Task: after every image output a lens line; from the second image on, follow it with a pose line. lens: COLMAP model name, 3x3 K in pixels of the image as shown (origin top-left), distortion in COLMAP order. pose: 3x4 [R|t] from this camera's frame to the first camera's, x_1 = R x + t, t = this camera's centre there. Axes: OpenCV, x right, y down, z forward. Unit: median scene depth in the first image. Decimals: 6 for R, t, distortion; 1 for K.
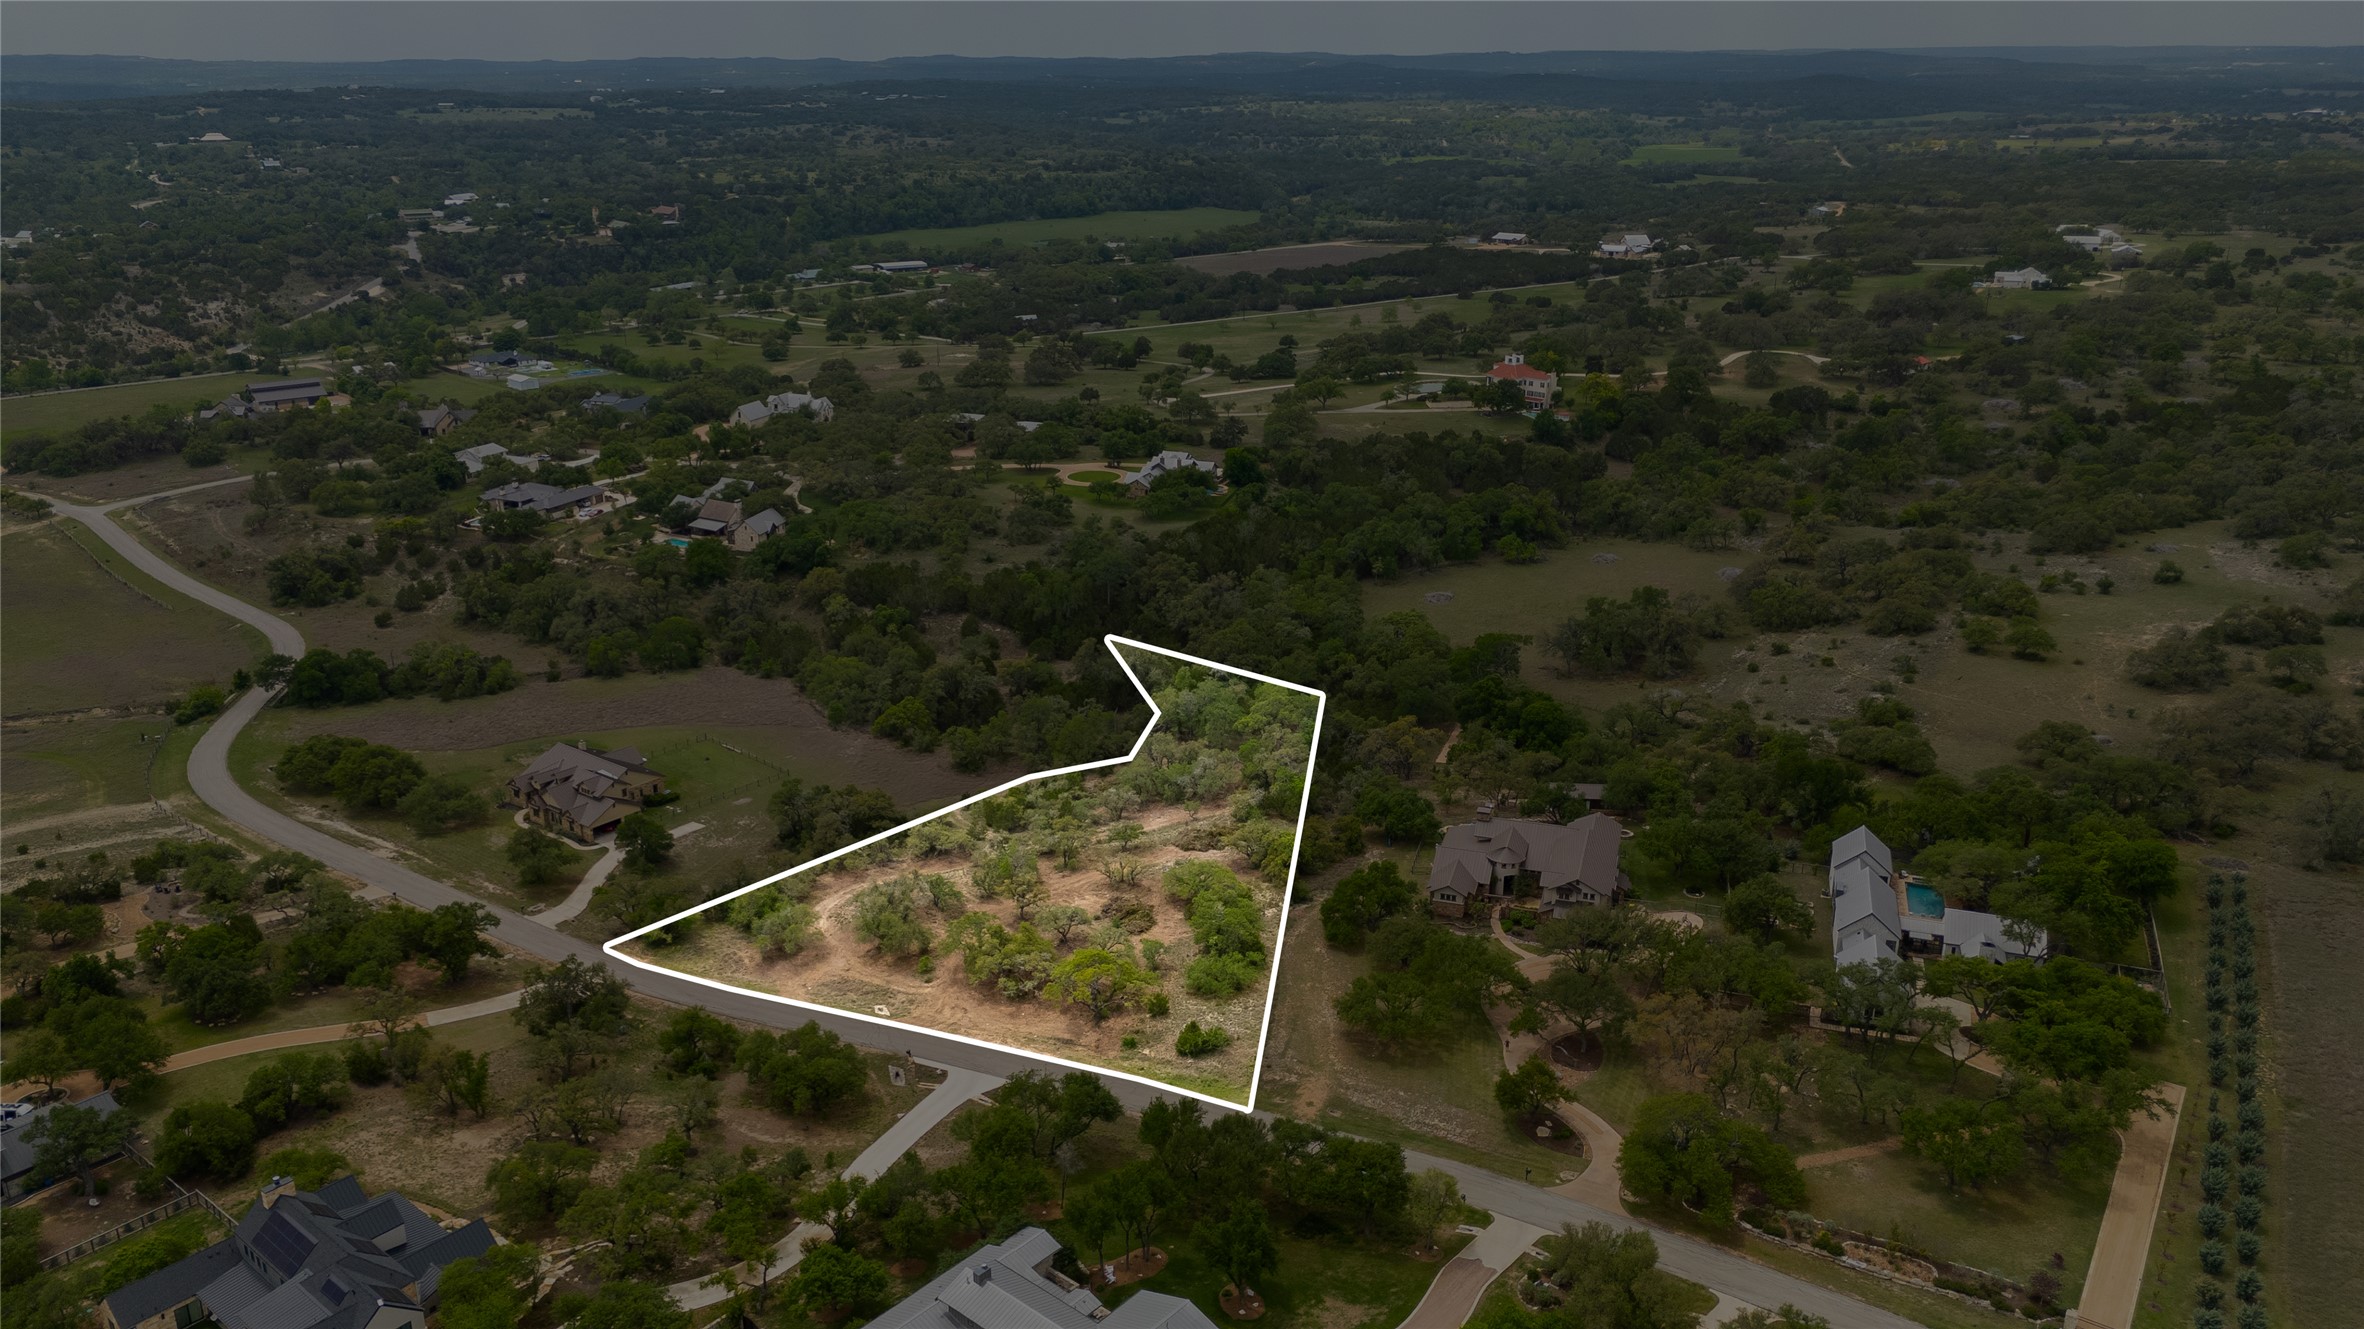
lens RADIAL K [[1667.8, 0, 1190.3], [0, 1667.8, 672.1], [0, 0, 1]] dist [0.065887, -0.061691]
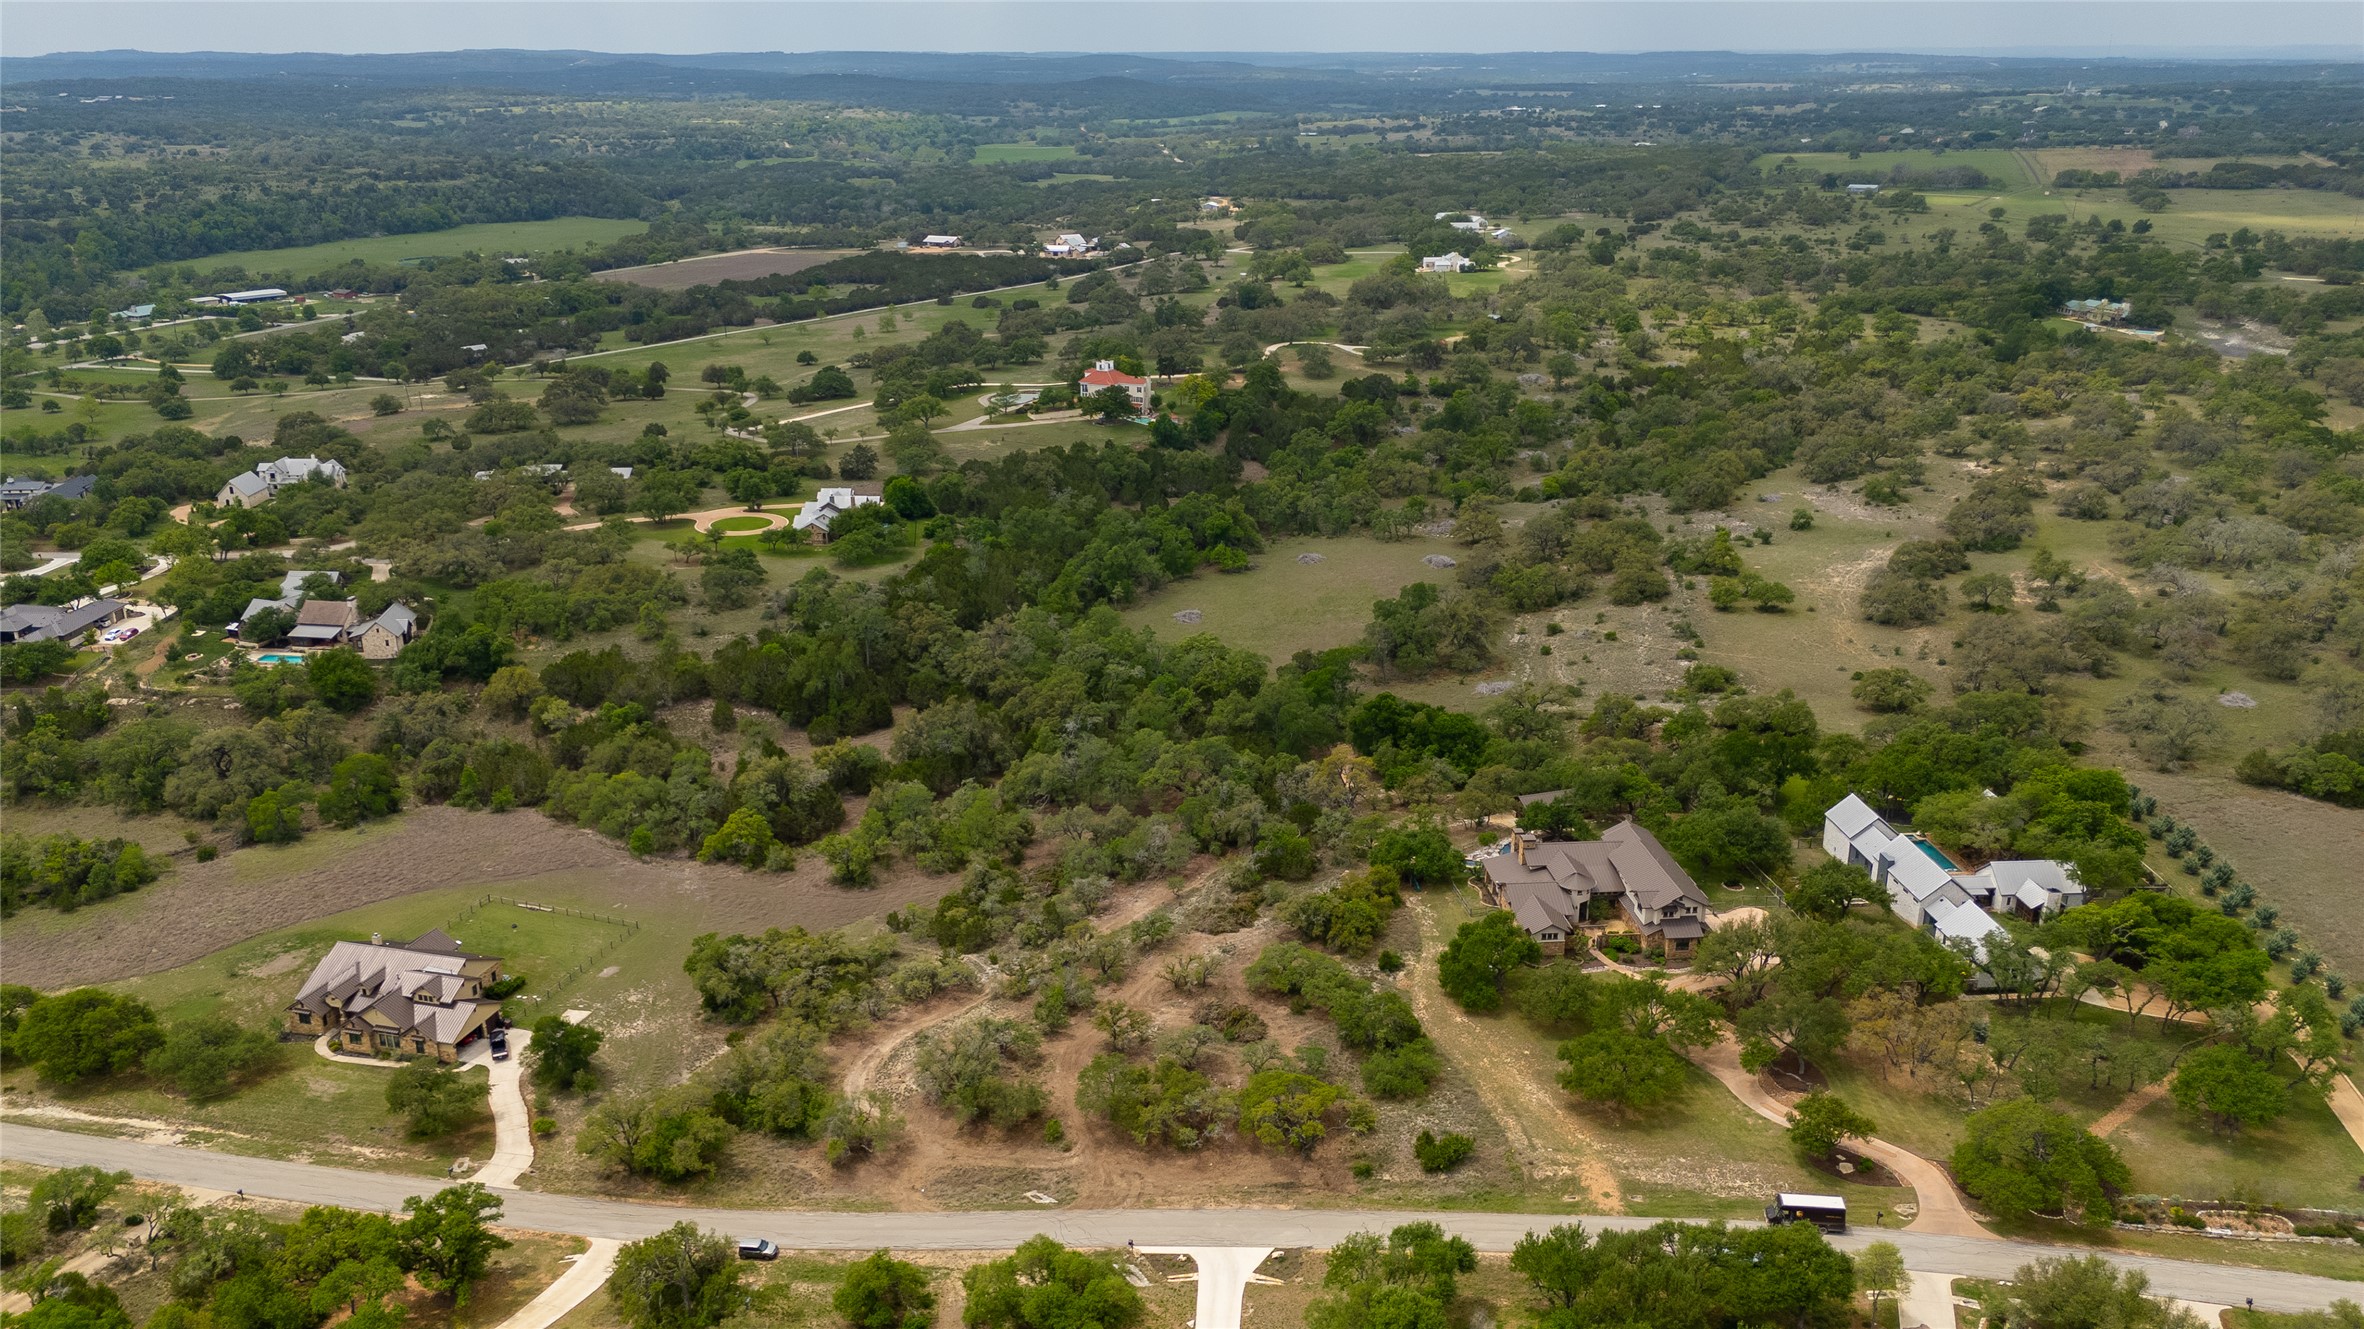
lens RADIAL K [[1667.8, 0, 1190.3], [0, 1667.8, 672.1], [0, 0, 1]] dist [0.065887, -0.061691]
pose [[0.927661, -0.128733, 0.350531, -0.153810], [0.128879, 0.991393, 0.023019, -0.027632], [-0.350478, 0.023822, 0.936268, 0.076333]]
